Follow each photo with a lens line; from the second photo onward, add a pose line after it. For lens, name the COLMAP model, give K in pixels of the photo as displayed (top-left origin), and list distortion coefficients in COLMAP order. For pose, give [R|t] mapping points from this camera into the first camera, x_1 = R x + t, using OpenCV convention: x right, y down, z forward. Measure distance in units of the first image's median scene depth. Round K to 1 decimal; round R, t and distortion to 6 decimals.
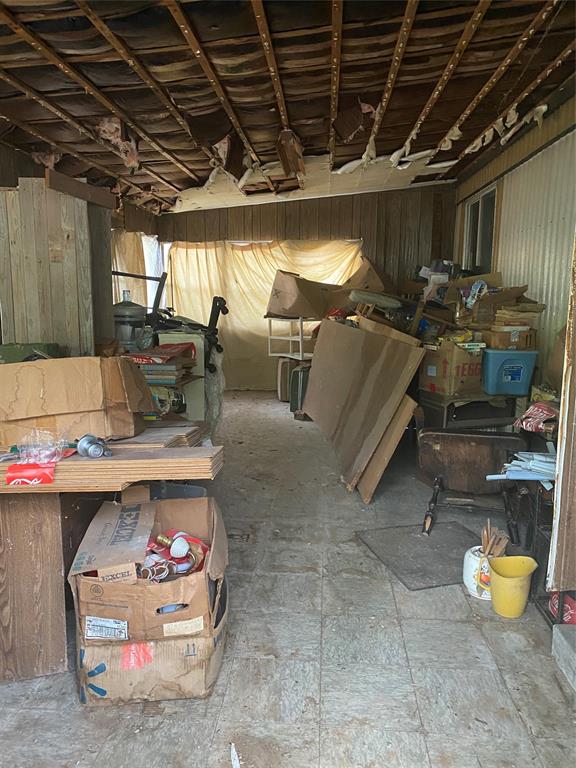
lens RADIAL K [[582.8, 0, 288.0], [0, 582.8, 384.0], [0, 0, 1]] dist [0.007894, -0.002027]
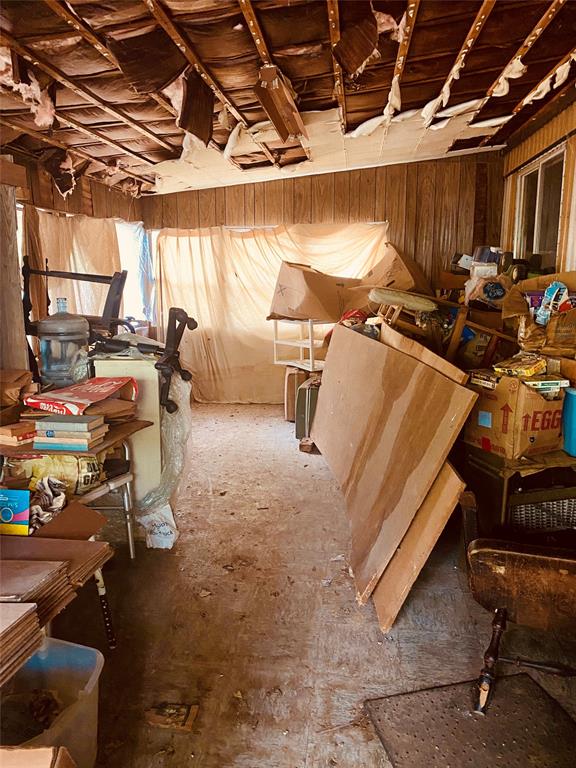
lens RADIAL K [[577.2, 0, 286.4], [0, 577.2, 373.6], [0, 0, 1]] dist [-0.001851, -0.001447]
pose [[0.998320, -0.002626, -0.057880, 0.044297], [0.003425, 0.999900, 0.013713, -0.064291], [0.057838, -0.013888, 0.998229, 0.248559]]
